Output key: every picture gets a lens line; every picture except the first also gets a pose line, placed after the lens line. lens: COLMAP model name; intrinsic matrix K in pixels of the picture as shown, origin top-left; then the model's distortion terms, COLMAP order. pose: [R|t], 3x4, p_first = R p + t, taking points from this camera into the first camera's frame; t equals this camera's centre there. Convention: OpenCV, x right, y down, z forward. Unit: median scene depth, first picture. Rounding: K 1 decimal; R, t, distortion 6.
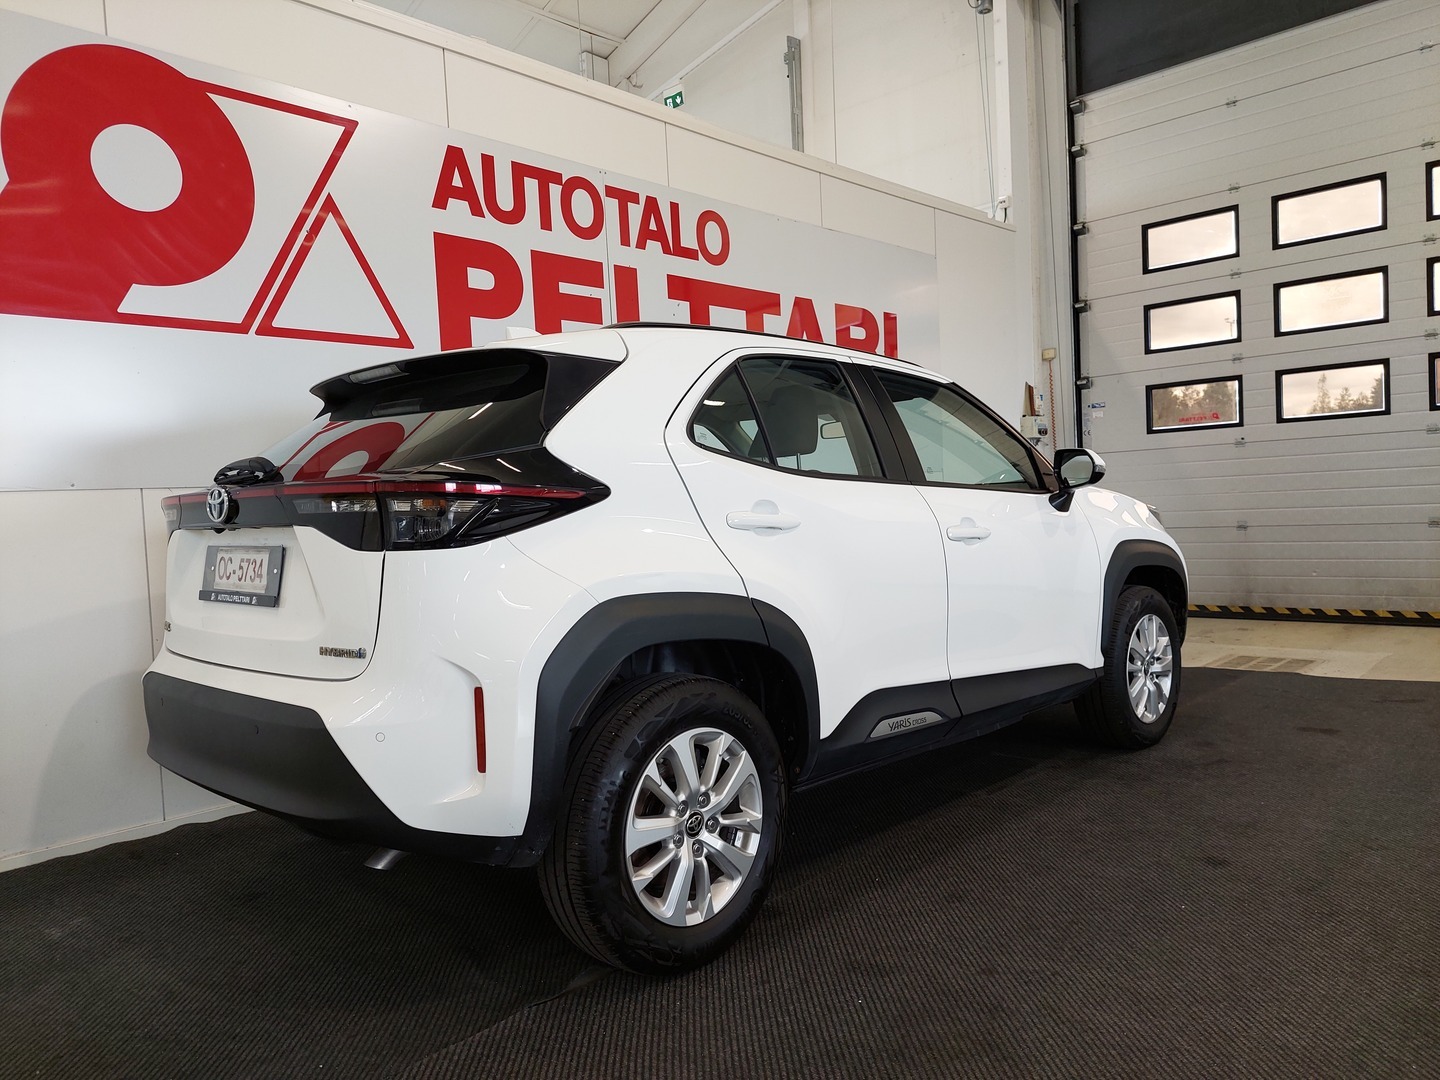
lens RADIAL K [[1039.3, 0, 723.0], [0, 1039.3, 541.5], [0, 0, 1]] dist [0.057229, -0.064103]
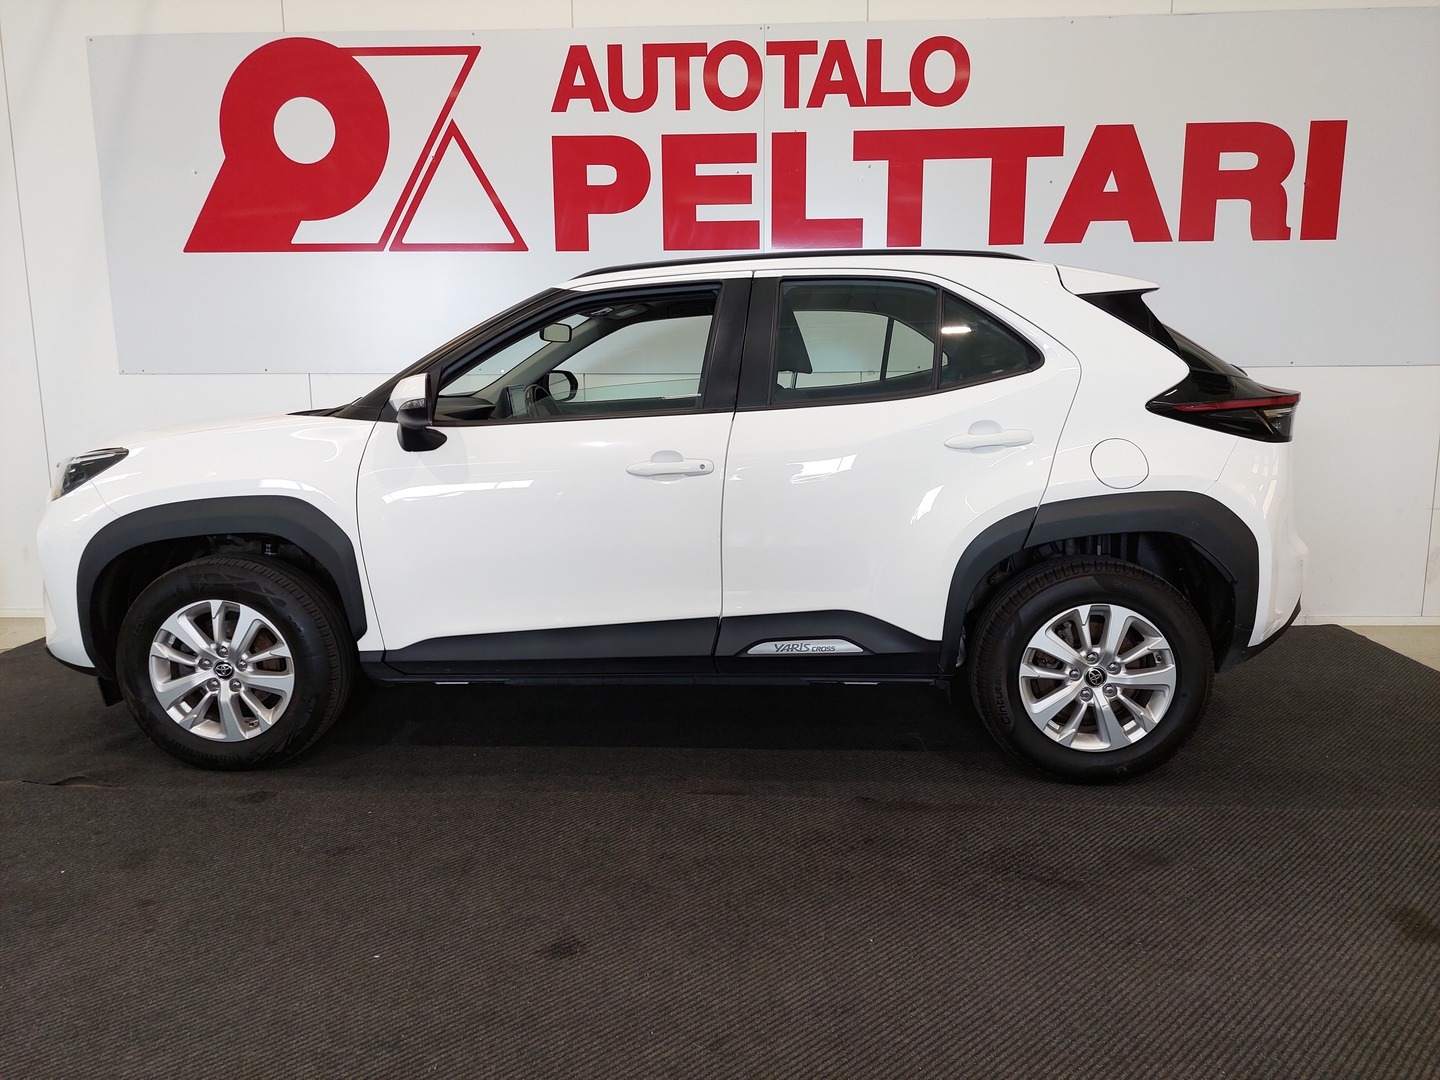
lens RADIAL K [[1039.3, 0, 719.0], [0, 1039.3, 537.5], [0, 0, 1]] dist [0.057229, -0.064103]
pose [[0.646327, 0.157403, -0.746649, 0.680104], [-0.053732, 0.985453, 0.161233, -0.071326], [0.761166, -0.064091, 0.645382, 0.402346]]
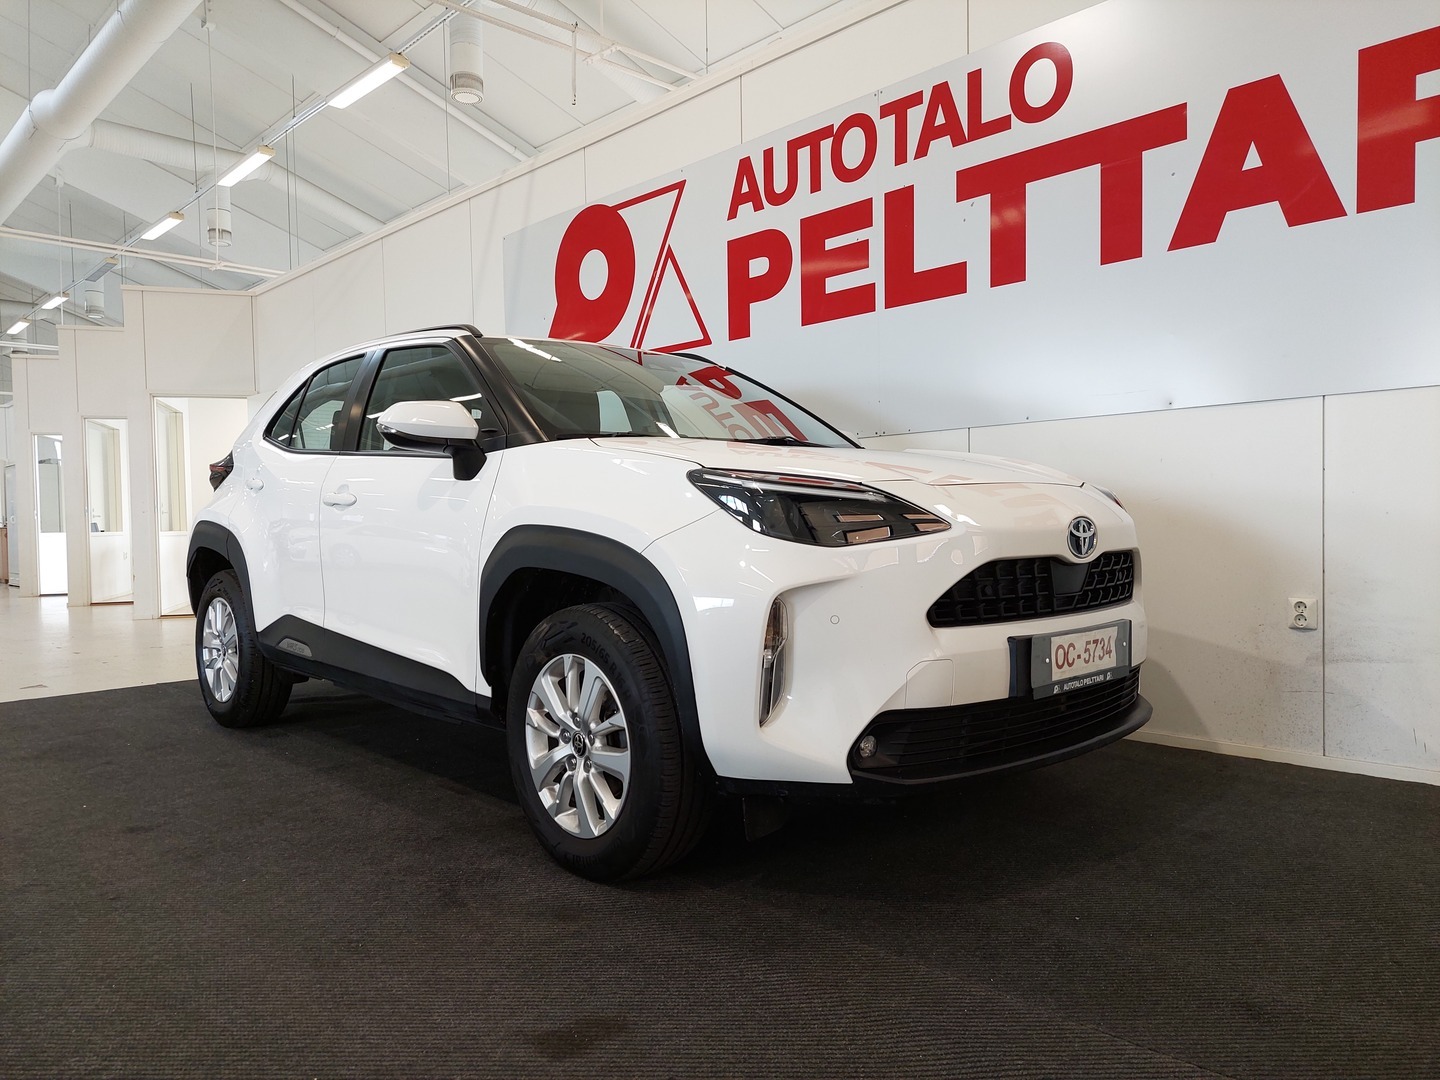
lens RADIAL K [[1039.3, 0, 709.4], [0, 1039.3, 546.0], [0, 0, 1]] dist [0.057229, -0.064103]
pose [[-0.066065, 0.072173, -0.995202, 0.917505], [-0.018842, 0.997113, 0.073562, -0.033834], [0.997637, 0.023612, -0.064515, 1.037876]]
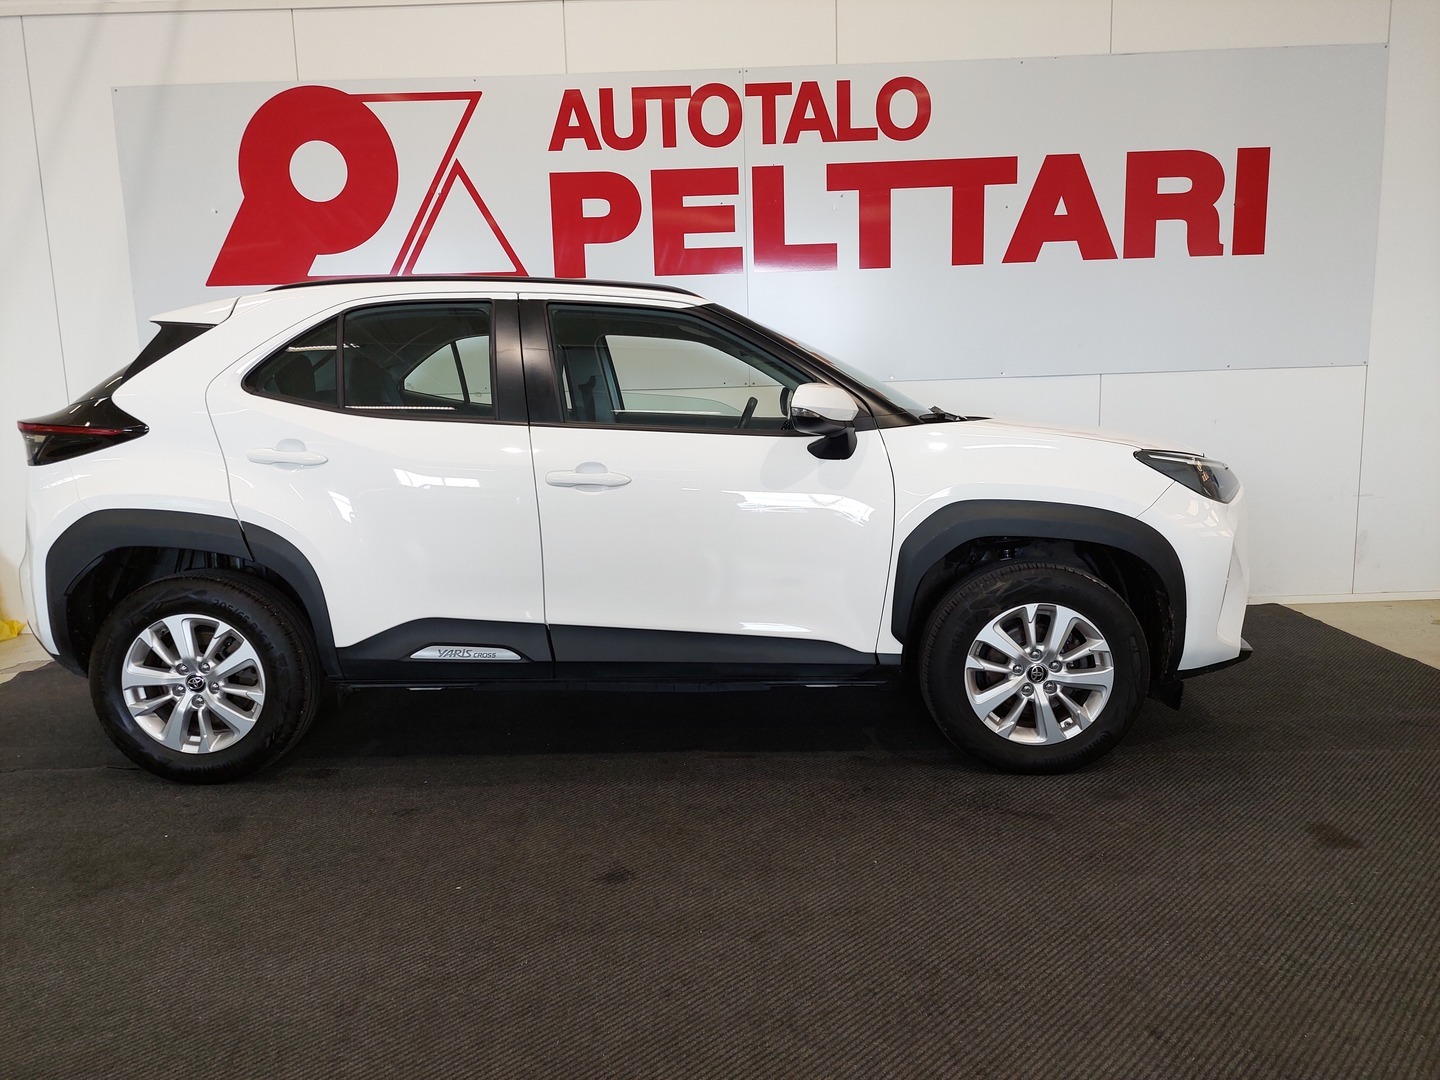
lens RADIAL K [[1039.3, 0, 714.9], [0, 1039.3, 541.7], [0, 0, 1]] dist [0.057229, -0.064103]
pose [[0.669776, 0.132885, -0.730576, 0.729949], [-0.031695, 0.988077, 0.150665, -0.070326], [0.741886, -0.077756, 0.666002, 0.322680]]
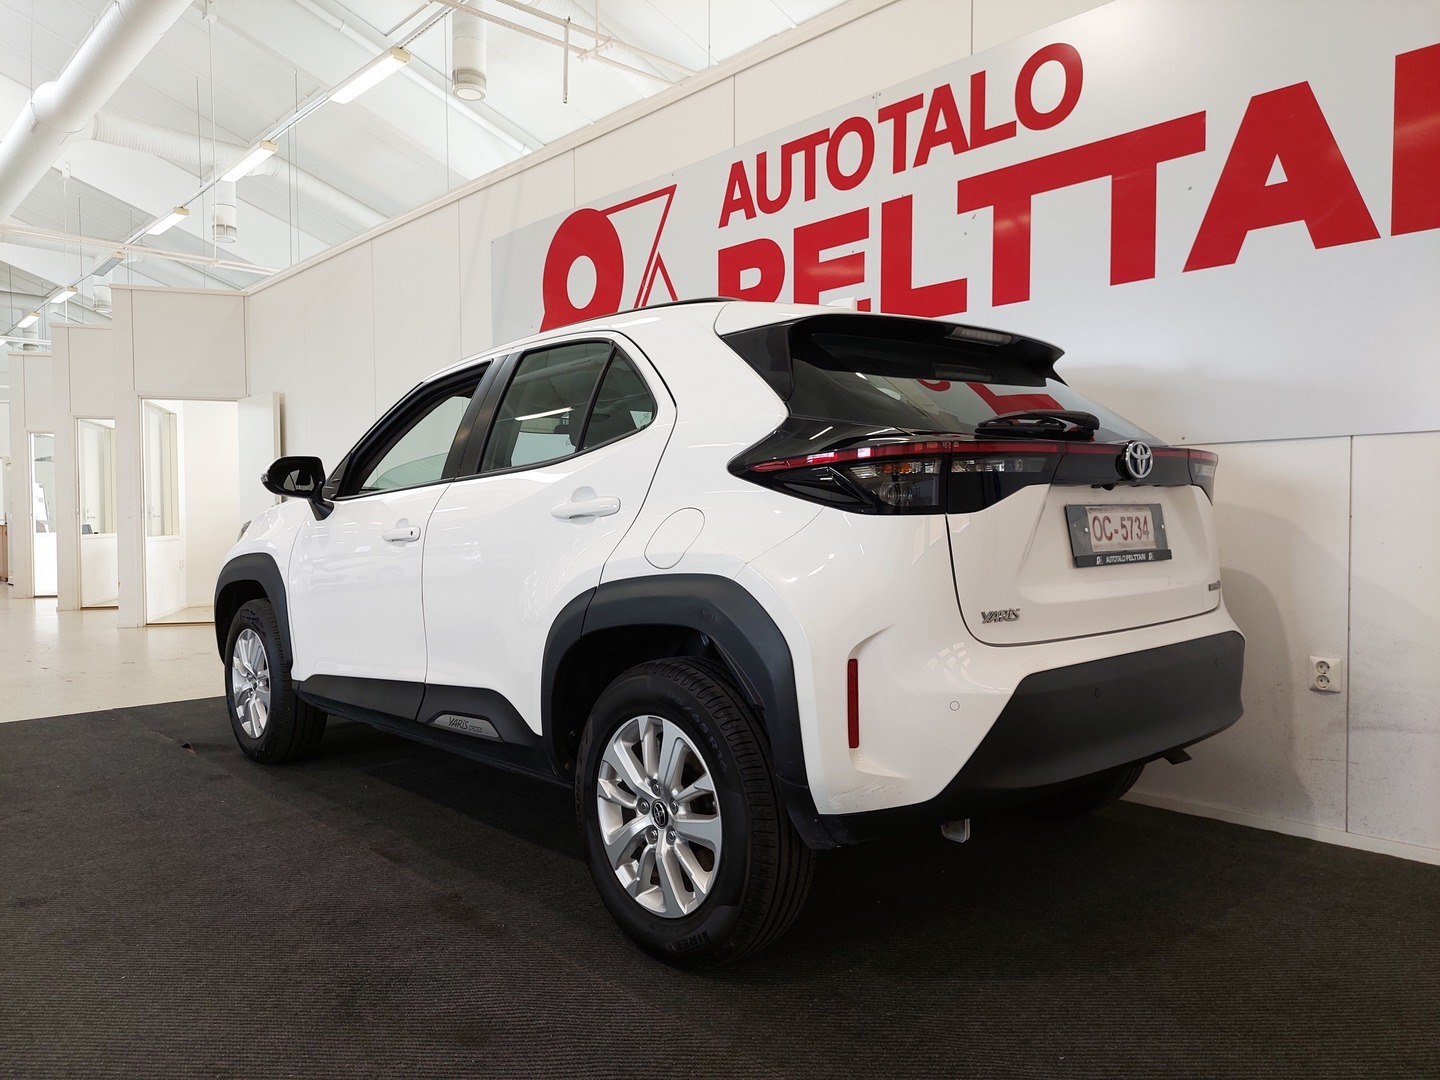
lens RADIAL K [[1039.3, 0, 720.1], [0, 1039.3, 546.8], [0, 0, 1]] dist [0.057229, -0.064103]
pose [[-0.076078, 0.073645, -0.994379, 0.848349], [-0.031967, 0.996576, 0.076253, -0.060414], [0.996589, 0.037588, -0.073463, 1.069031]]
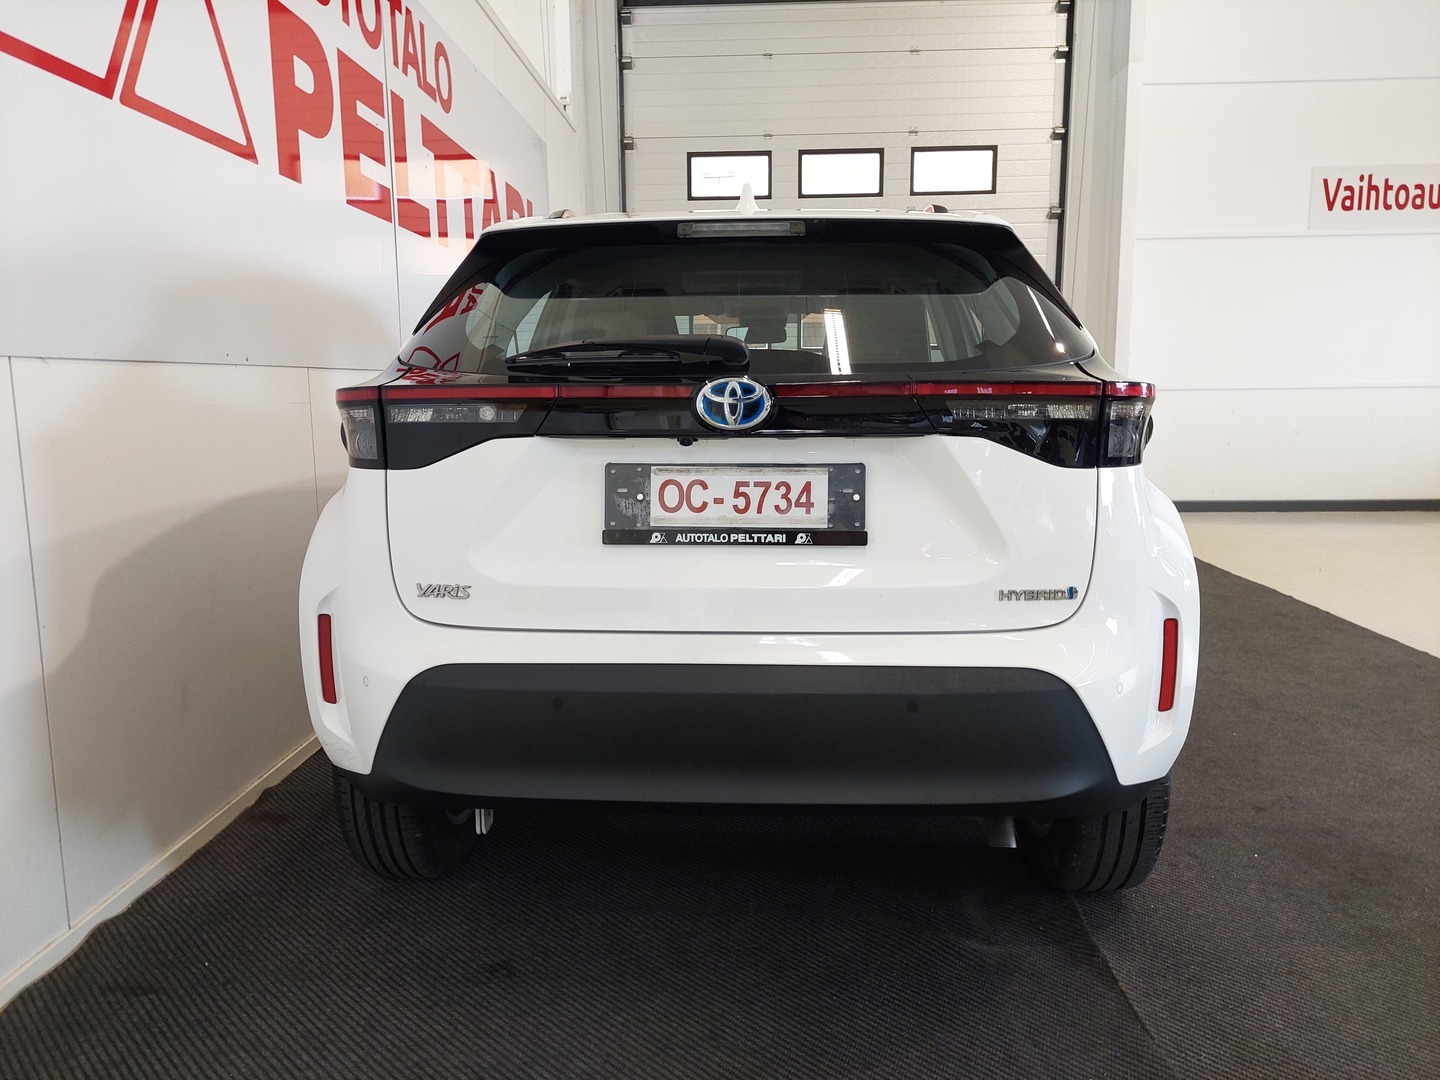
lens RADIAL K [[1039.3, 0, 728.1], [0, 1039.3, 543.0], [0, 0, 1]] dist [0.057229, -0.064103]
pose [[0.749961, -0.058345, 0.658904, -0.507396], [-0.001070, 0.995994, 0.089412, -0.002439], [-0.661481, -0.067761, 0.746894, 0.265902]]
